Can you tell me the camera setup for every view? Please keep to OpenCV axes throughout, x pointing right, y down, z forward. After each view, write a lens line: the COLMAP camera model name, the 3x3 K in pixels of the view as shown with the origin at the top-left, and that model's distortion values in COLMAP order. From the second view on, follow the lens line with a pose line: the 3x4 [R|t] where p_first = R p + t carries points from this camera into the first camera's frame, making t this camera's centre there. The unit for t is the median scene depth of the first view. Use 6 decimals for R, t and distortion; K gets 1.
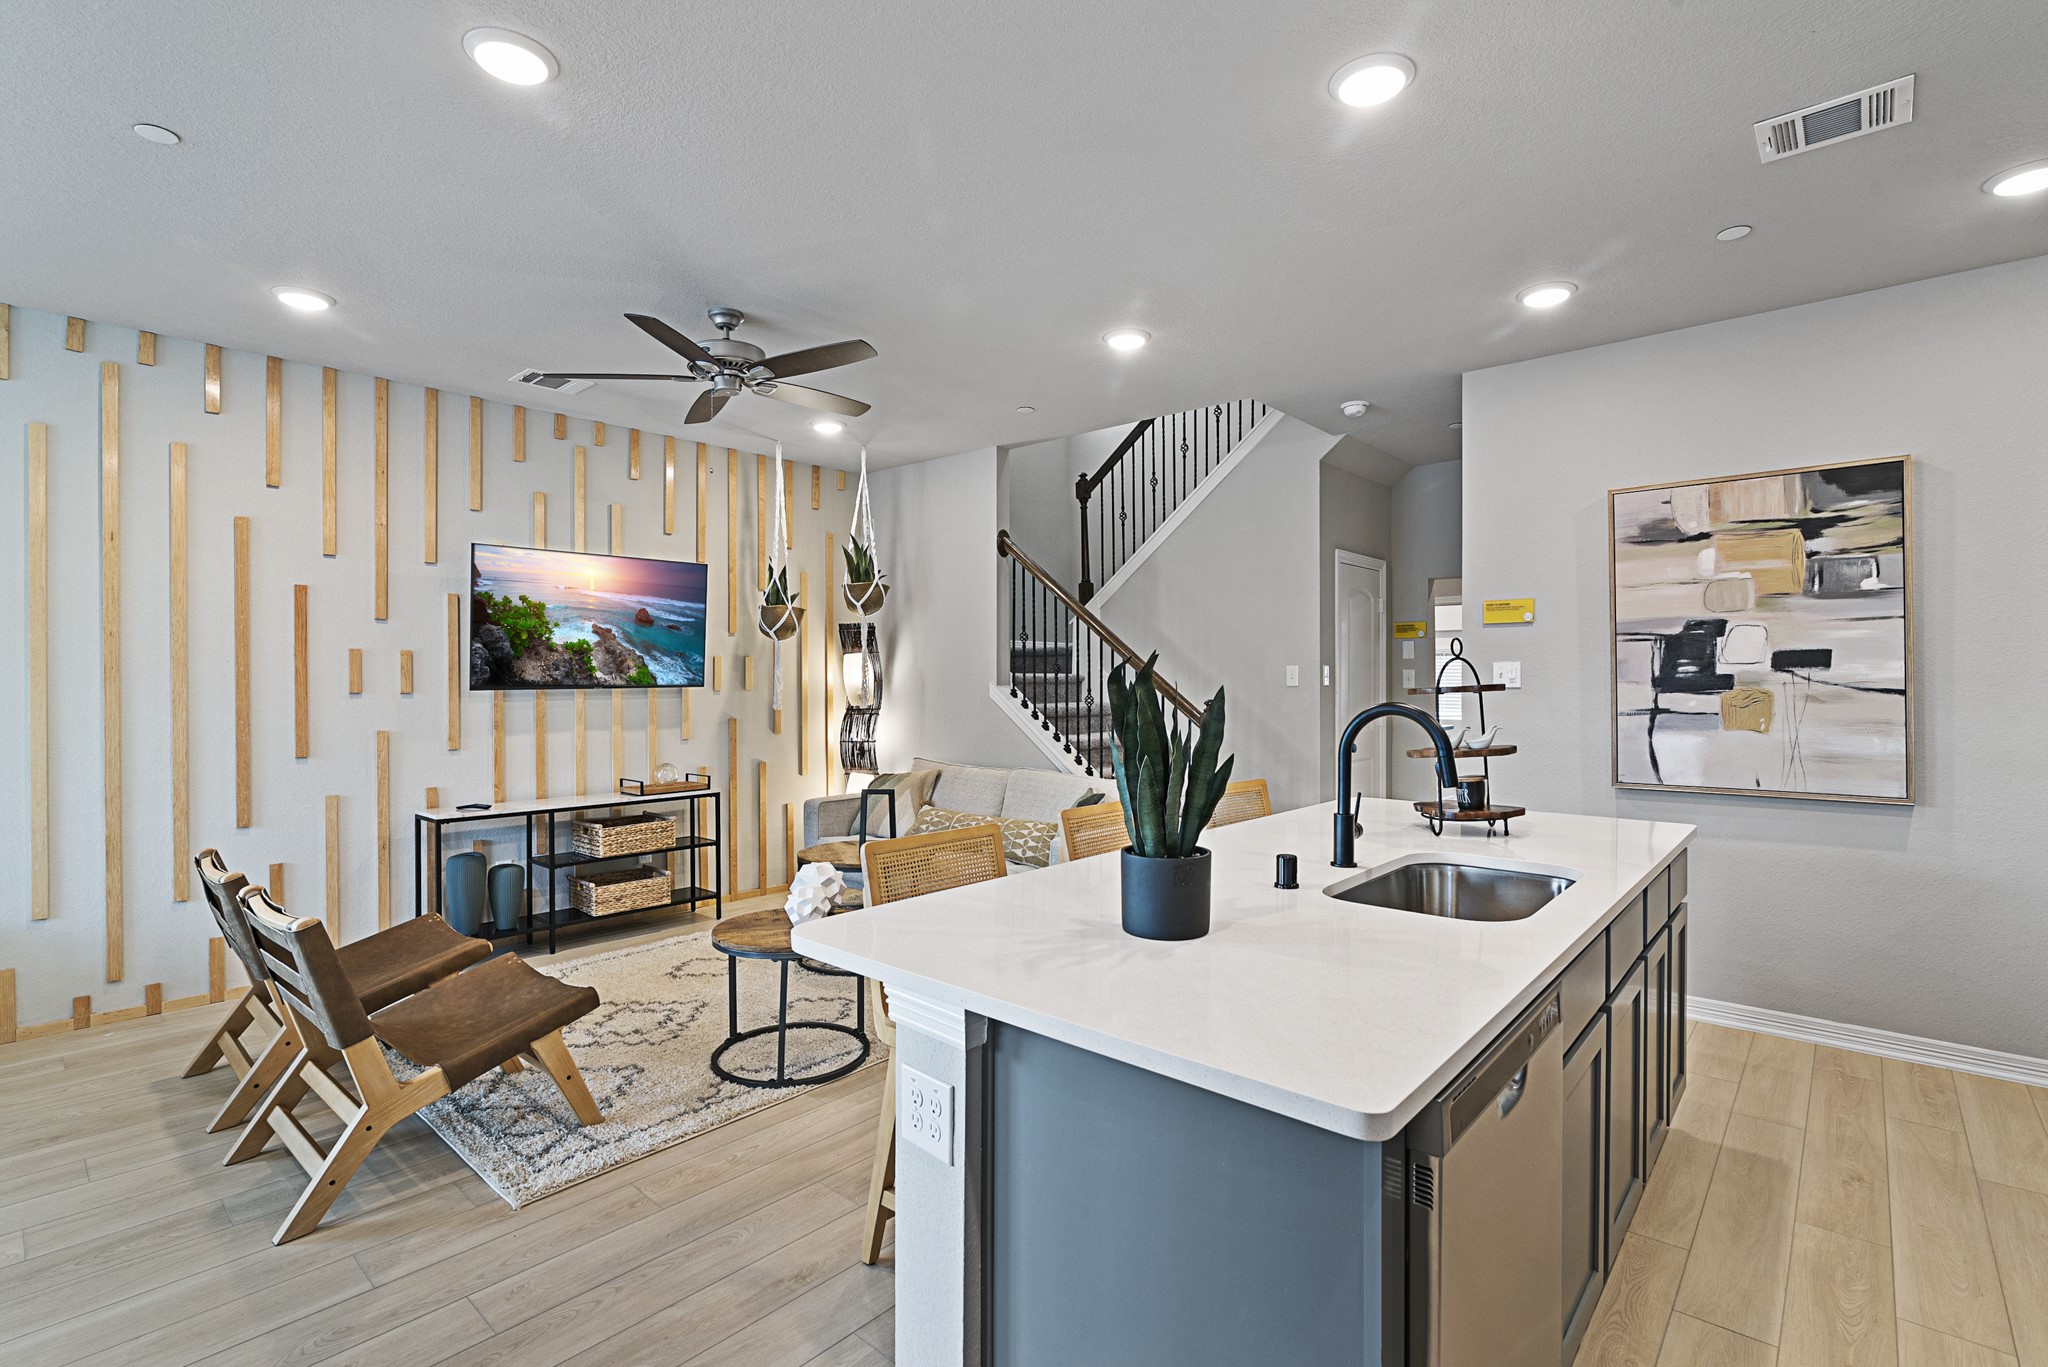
lens RADIAL K [[955.4, 0, 1024.0], [0, 955.4, 683.5], [0, 0, 1]] dist [-0.002916, -0.000071]
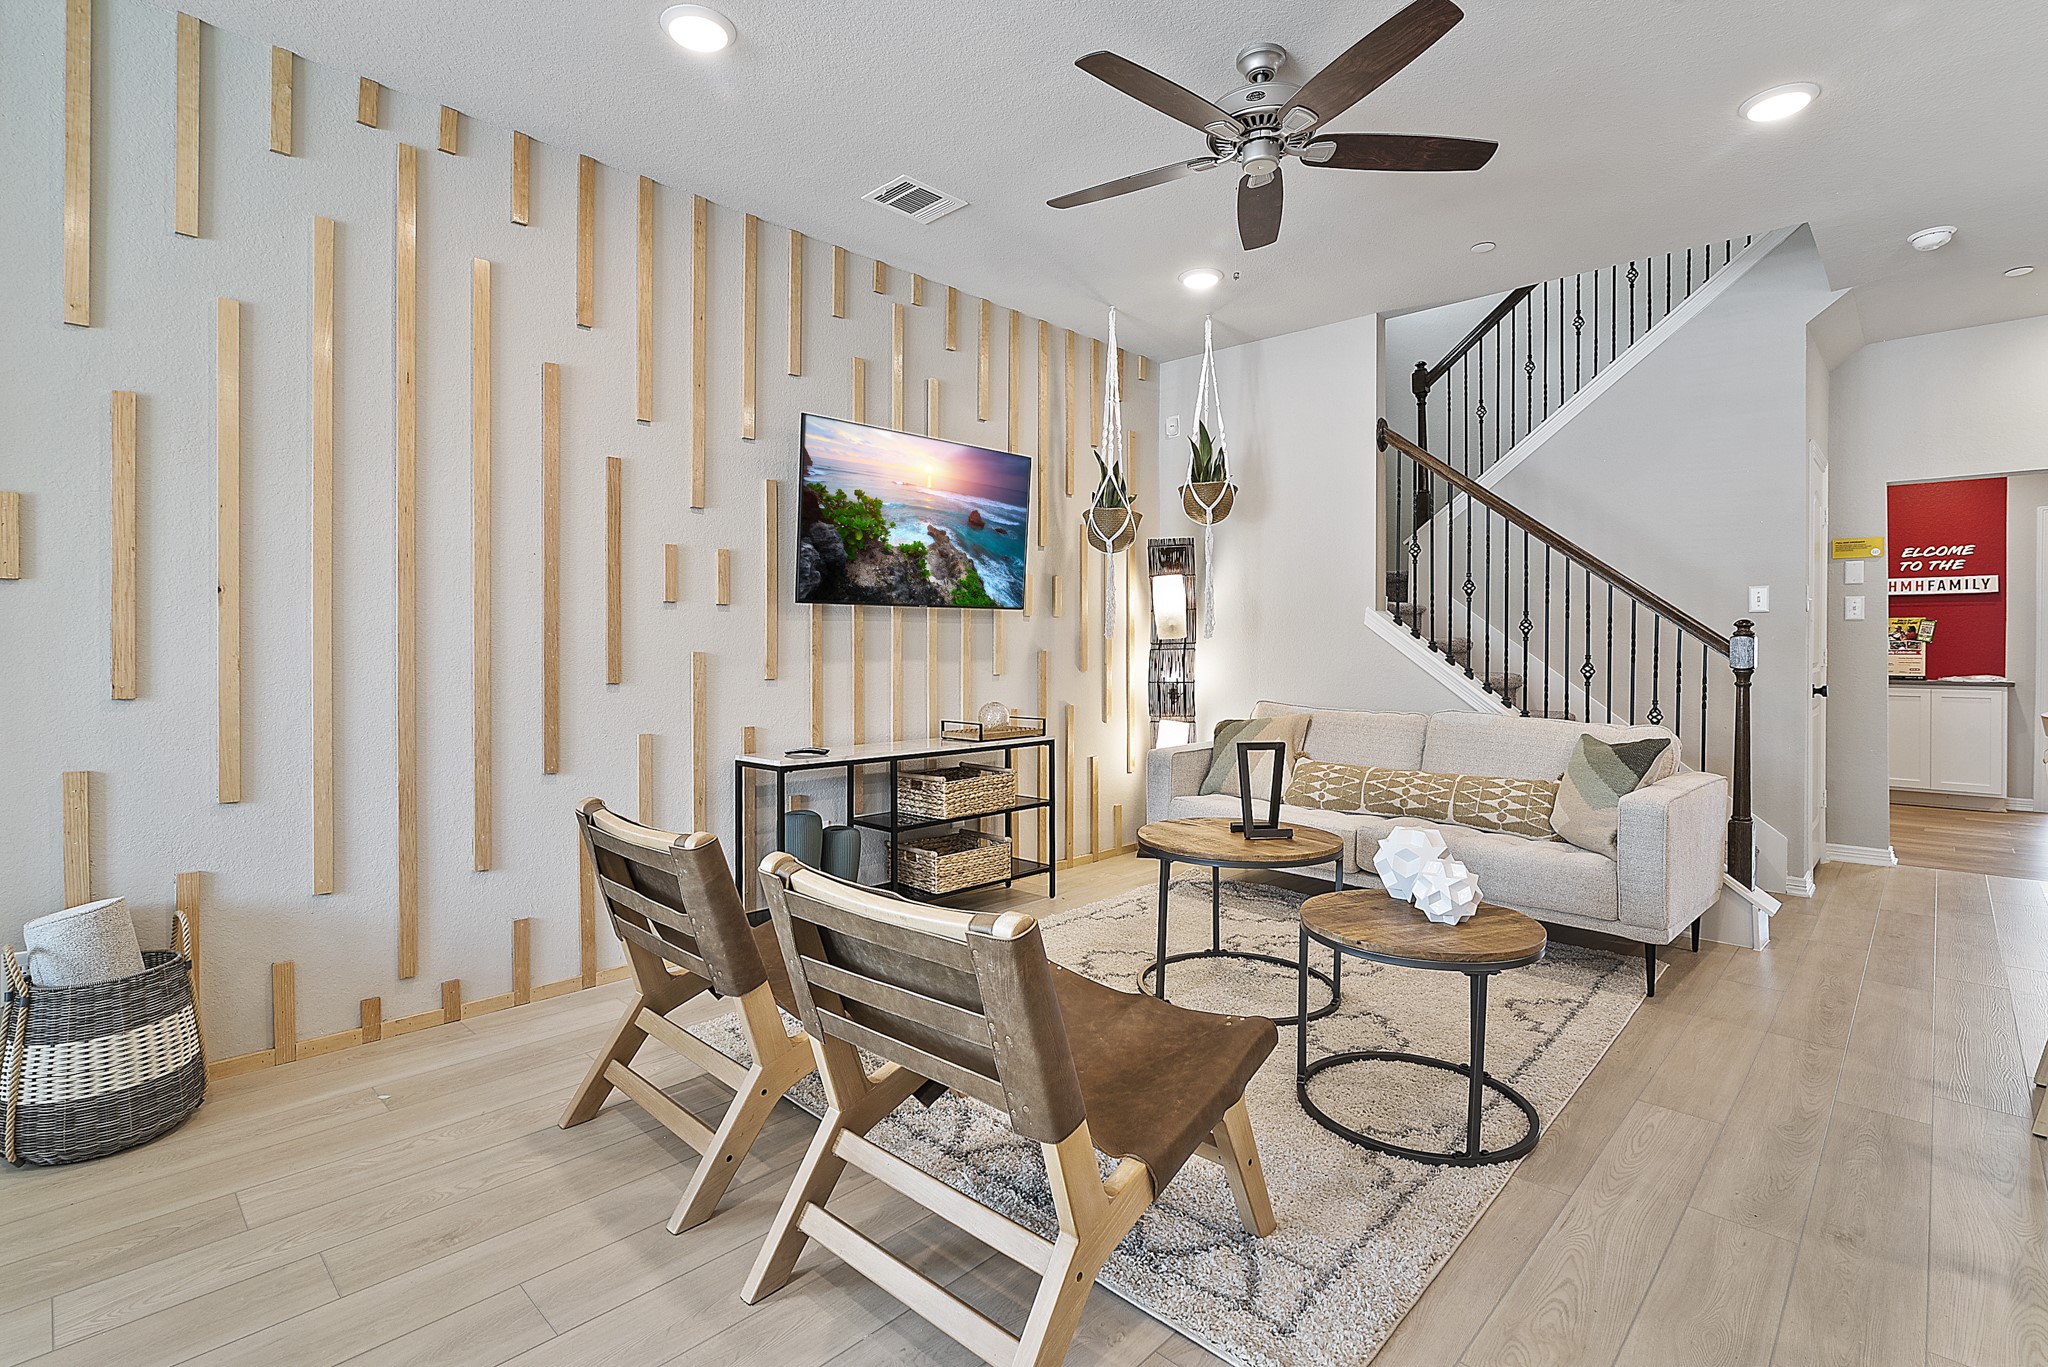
lens RADIAL K [[972.4, 0, 1020.9], [0, 972.4, 646.5], [0, 0, 1]] dist [-0.001566, -0.000270]
pose [[0.999187, 0.002290, -0.040257, -0.346264], [-0.002517, 0.999981, -0.005586, 0.044508], [0.040243, 0.005683, 0.999174, 0.201935]]
